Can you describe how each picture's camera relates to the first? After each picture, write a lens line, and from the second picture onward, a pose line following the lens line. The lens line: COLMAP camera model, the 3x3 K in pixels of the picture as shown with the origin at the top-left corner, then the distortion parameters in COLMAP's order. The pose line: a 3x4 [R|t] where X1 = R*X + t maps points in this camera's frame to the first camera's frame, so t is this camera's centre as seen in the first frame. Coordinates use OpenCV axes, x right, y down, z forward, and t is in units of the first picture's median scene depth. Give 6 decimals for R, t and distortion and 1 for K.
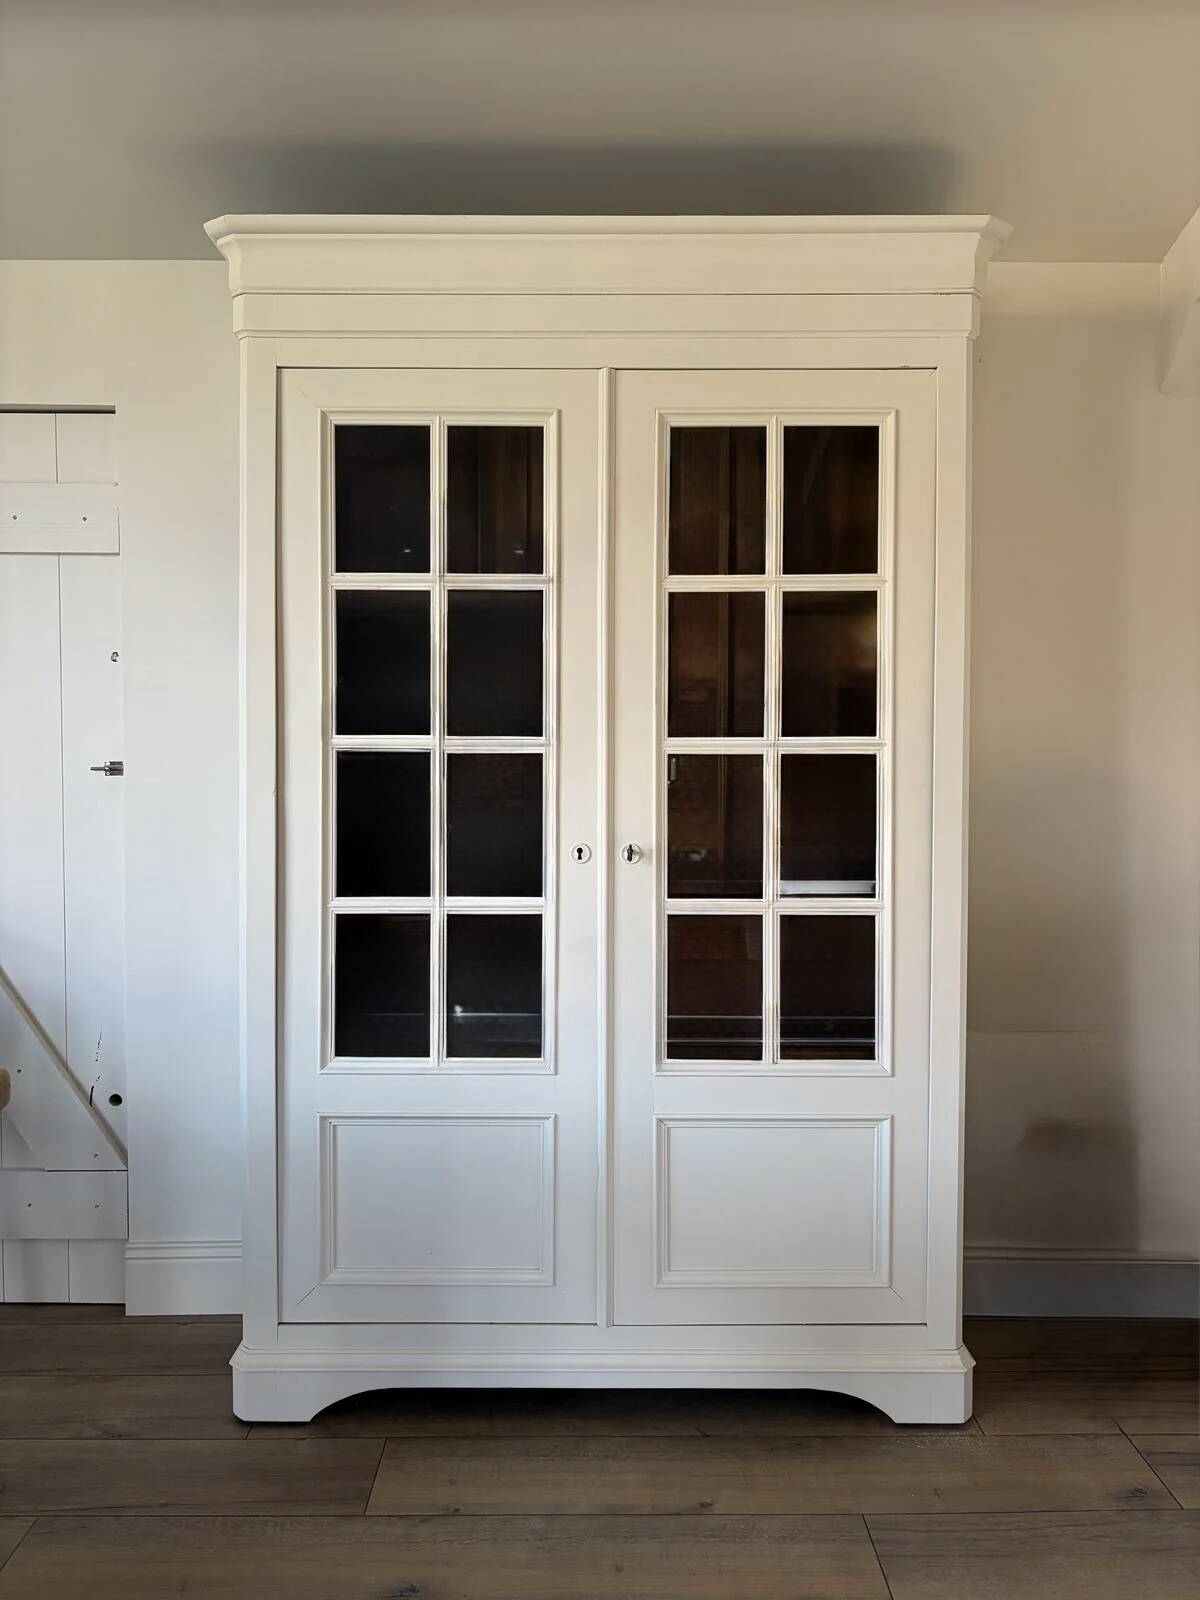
lens RADIAL K [[1197.0, 0, 596.4], [0, 1197.0, 795.9], [0, 0, 1]] dist [0.045757, -0.056609]
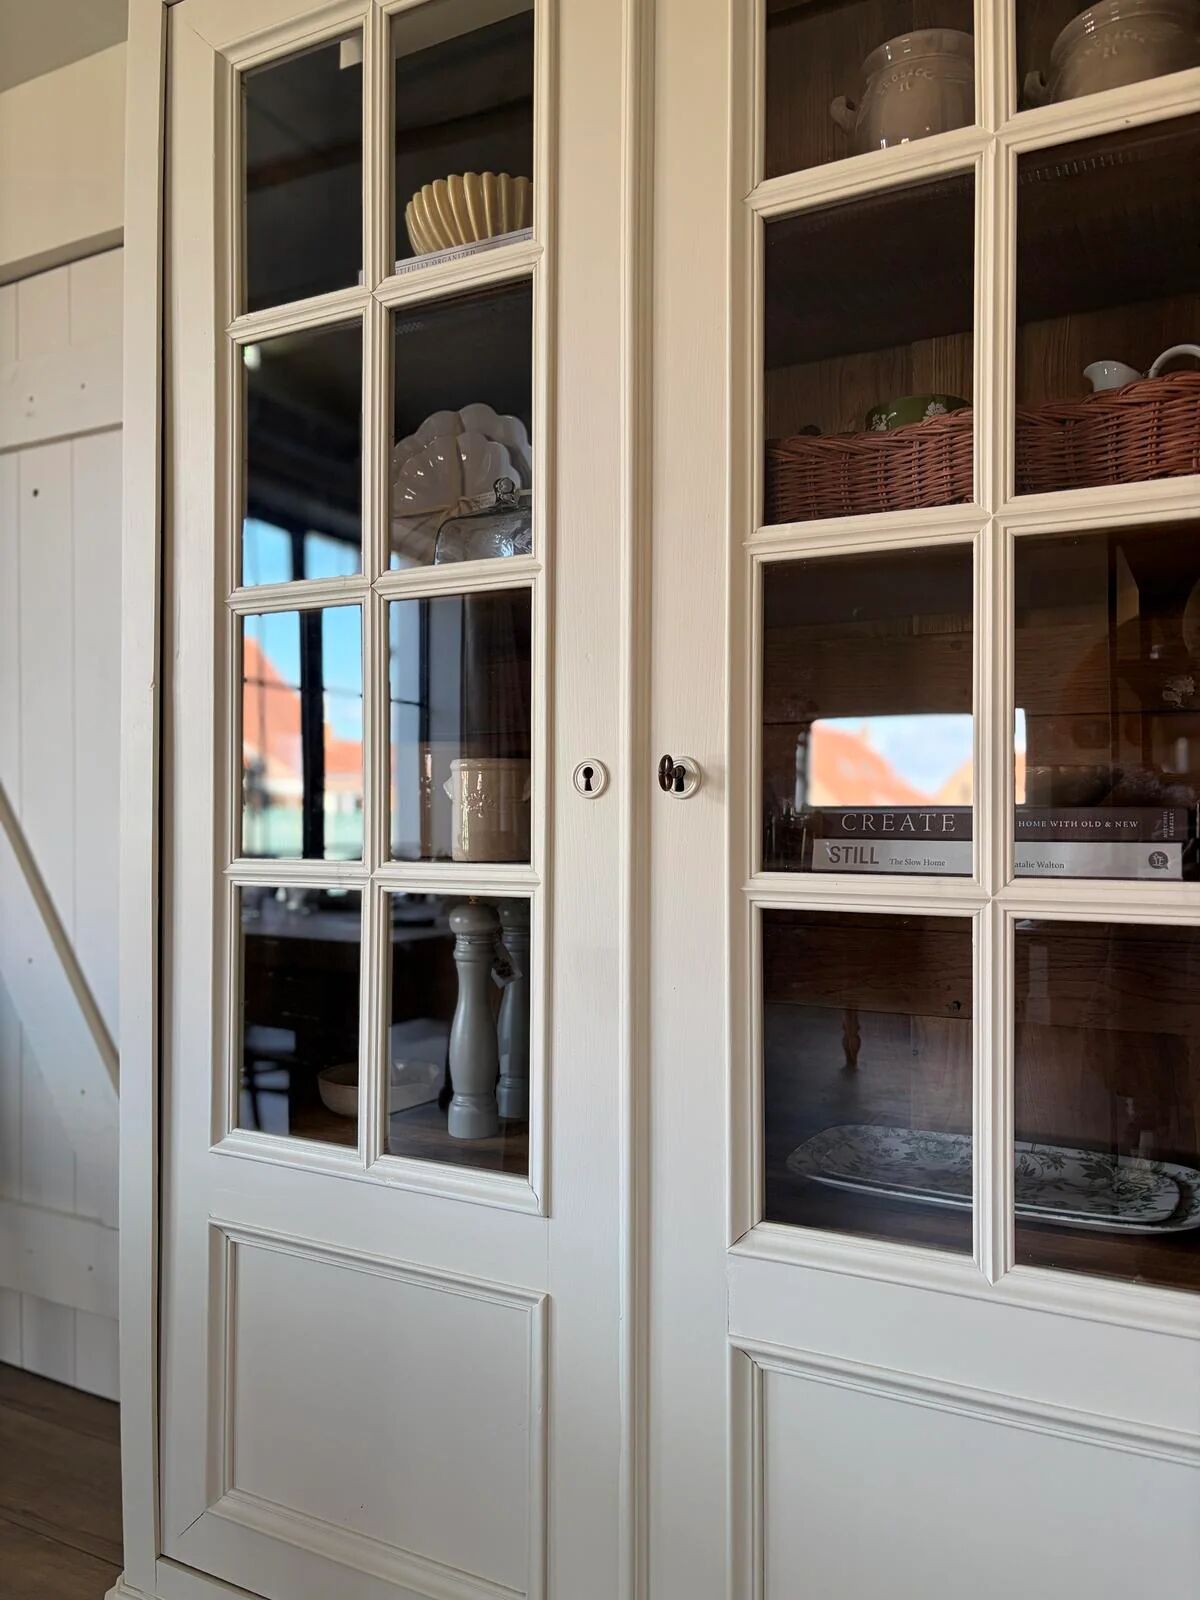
lens RADIAL K [[1197.0, 0, 609.6], [0, 1197.0, 810.6], [0, 0, 1]] dist [0.045757, -0.056609]
pose [[0.883234, -0.001924, -0.468928, 0.228092], [-0.010546, 0.999657, -0.023965, 0.073465], [0.468813, 0.026111, 0.882911, 0.562844]]
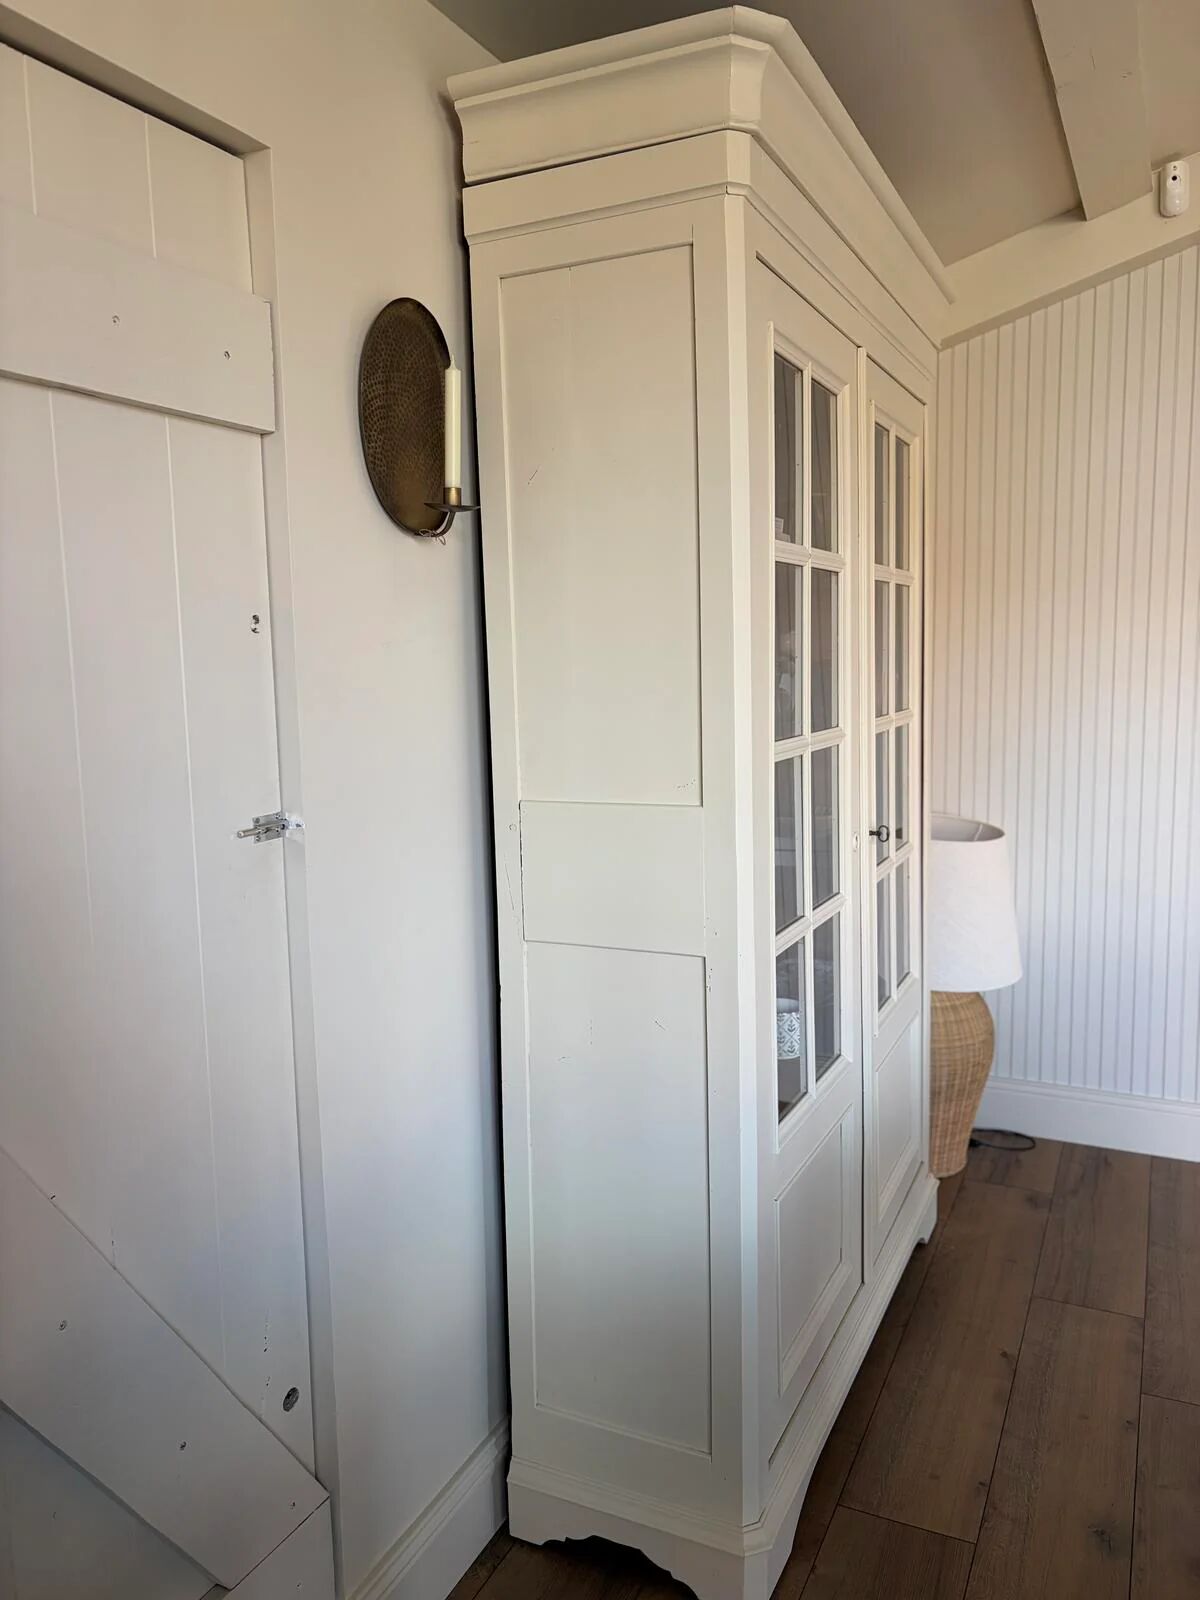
lens RADIAL K [[1197.0, 0, 589.8], [0, 1197.0, 798.6], [0, 0, 1]] dist [0.045757, -0.056609]
pose [[0.440912, -0.117294, 0.889853, -0.998229], [0.051470, 0.993097, 0.105400, -0.104652], [-0.896073, -0.000671, 0.443905, 0.755001]]
